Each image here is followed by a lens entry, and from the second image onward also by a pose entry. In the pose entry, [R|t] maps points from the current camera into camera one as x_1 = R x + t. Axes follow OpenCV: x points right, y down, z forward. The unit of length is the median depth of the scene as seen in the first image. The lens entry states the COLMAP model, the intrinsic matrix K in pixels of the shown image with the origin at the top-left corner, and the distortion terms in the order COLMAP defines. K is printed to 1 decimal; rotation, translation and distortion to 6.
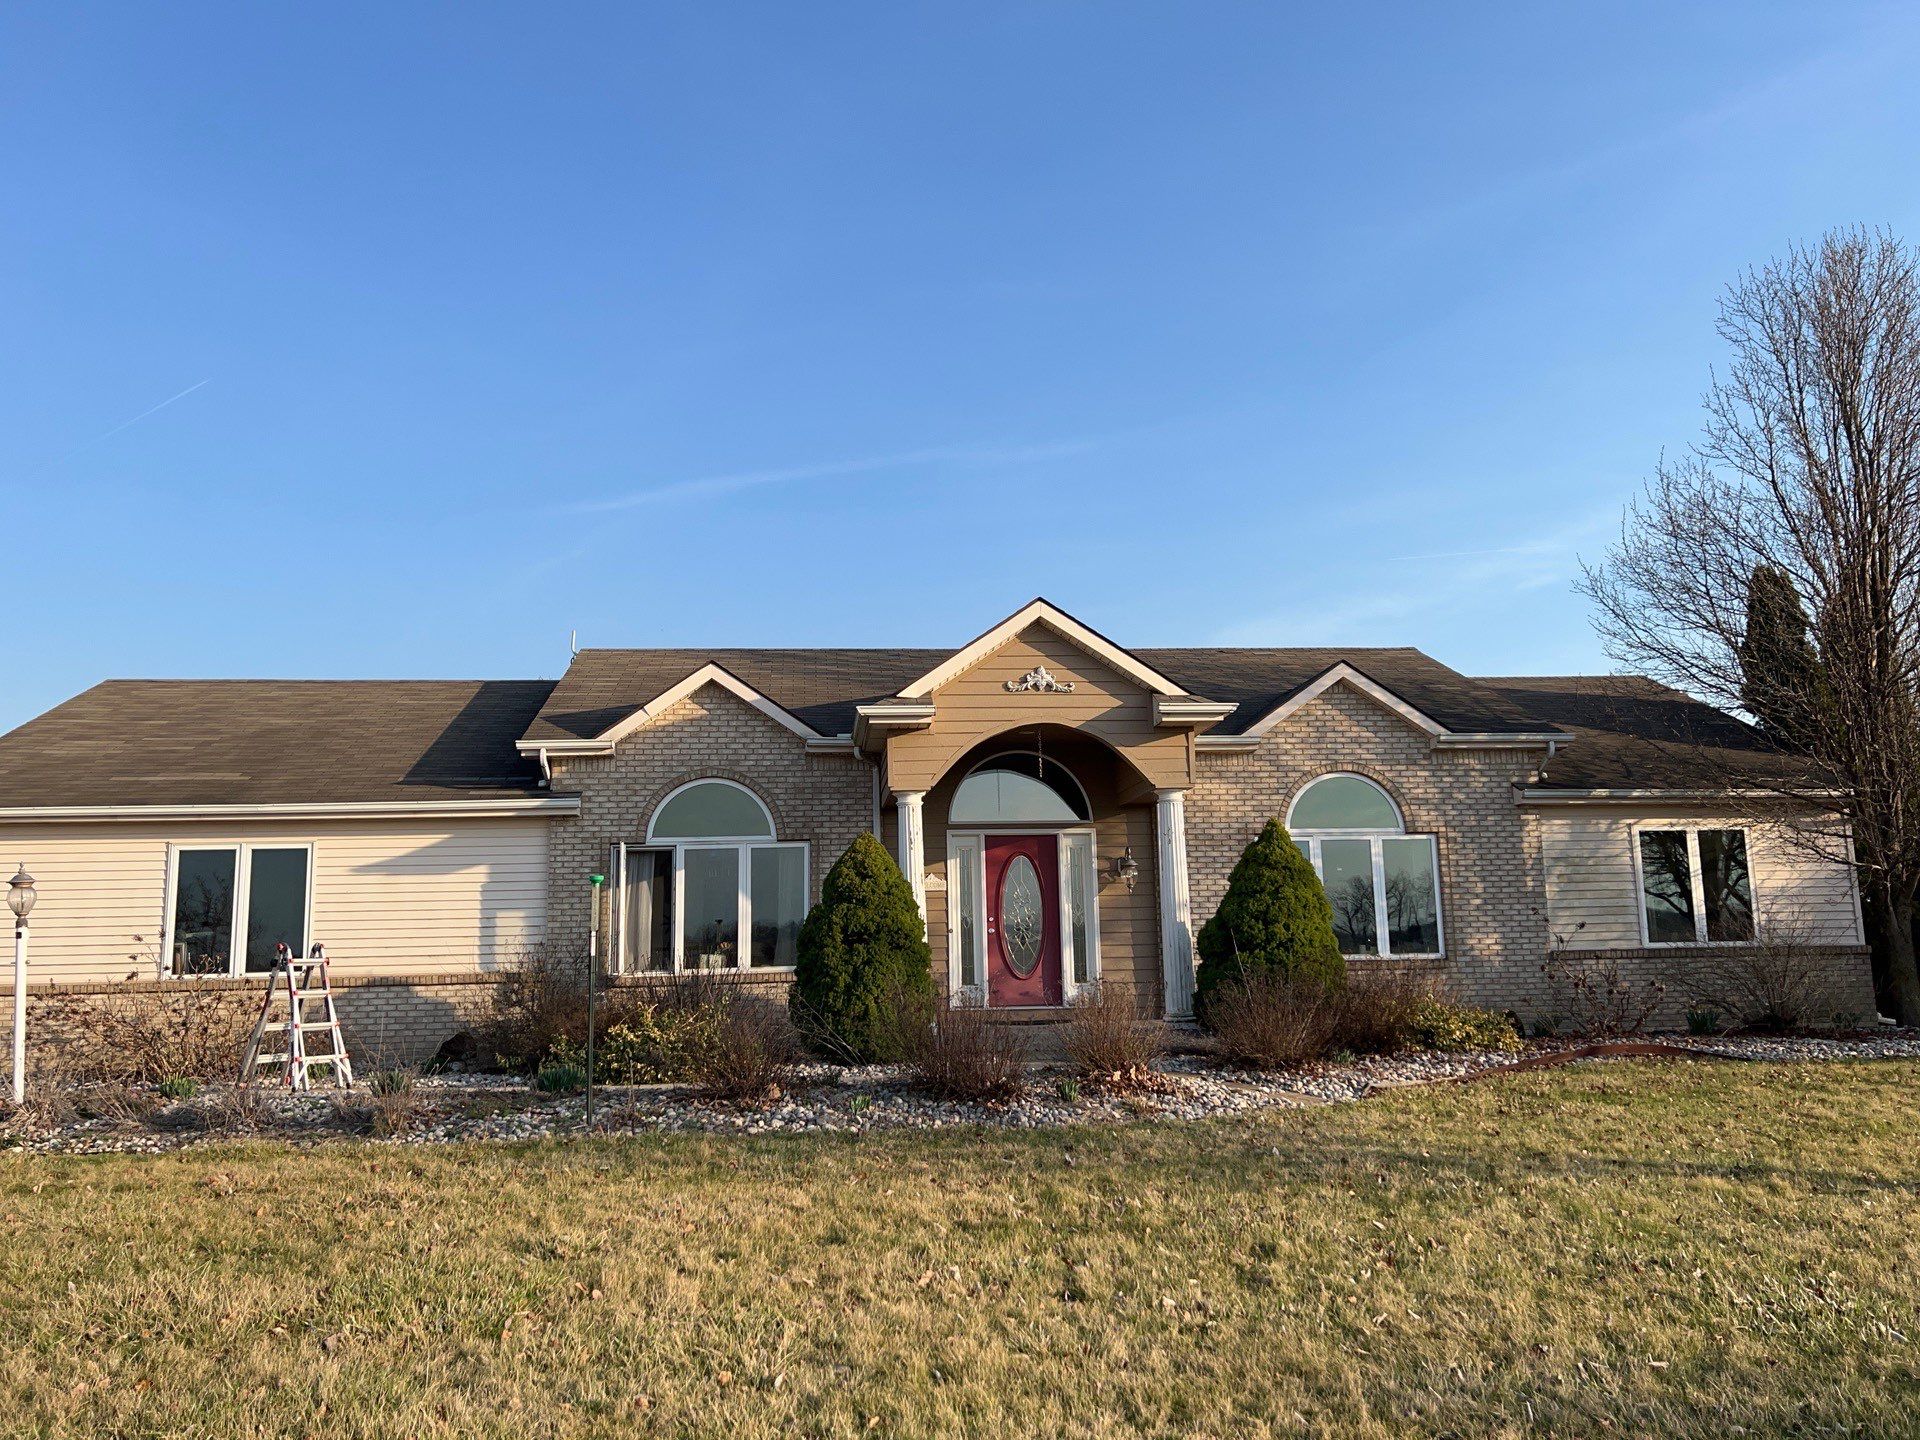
lens RADIAL K [[1427.2, 0, 942.7], [0, 1427.2, 732.2], [0, 0, 1]] dist [0.070986, -0.071210]
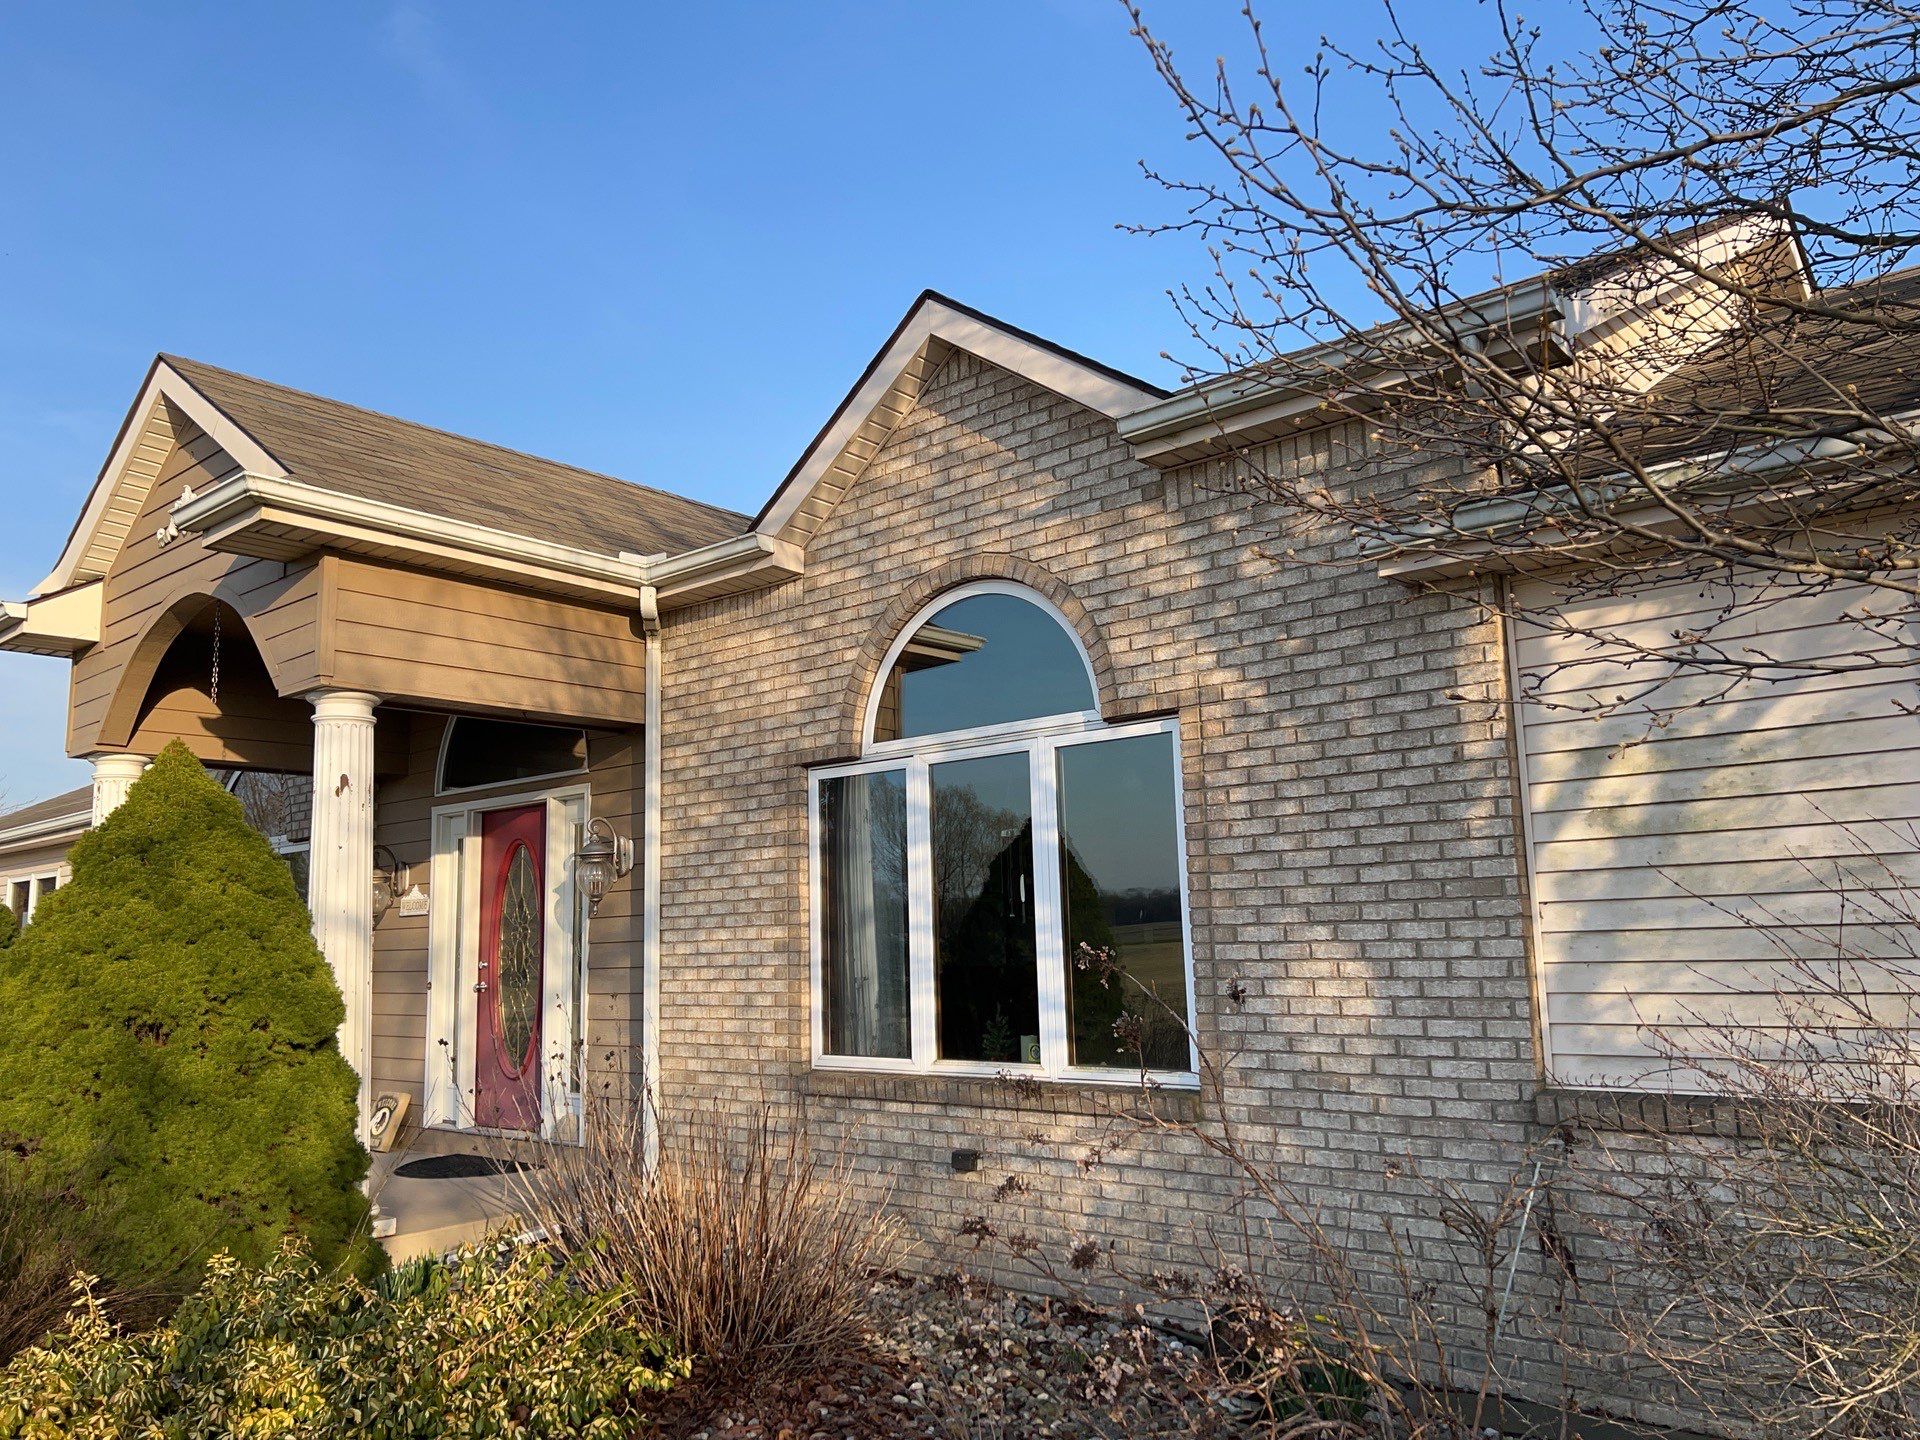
lens RADIAL K [[1423.8, 0, 947.4], [0, 1423.8, 735.0], [0, 0, 1]] dist [0.068184, -0.069994]
pose [[0.686369, -0.104184, -0.719752, 0.574053], [0.118618, 0.992470, -0.030544, 0.083423], [0.717515, -0.064411, 0.693559, 0.770587]]
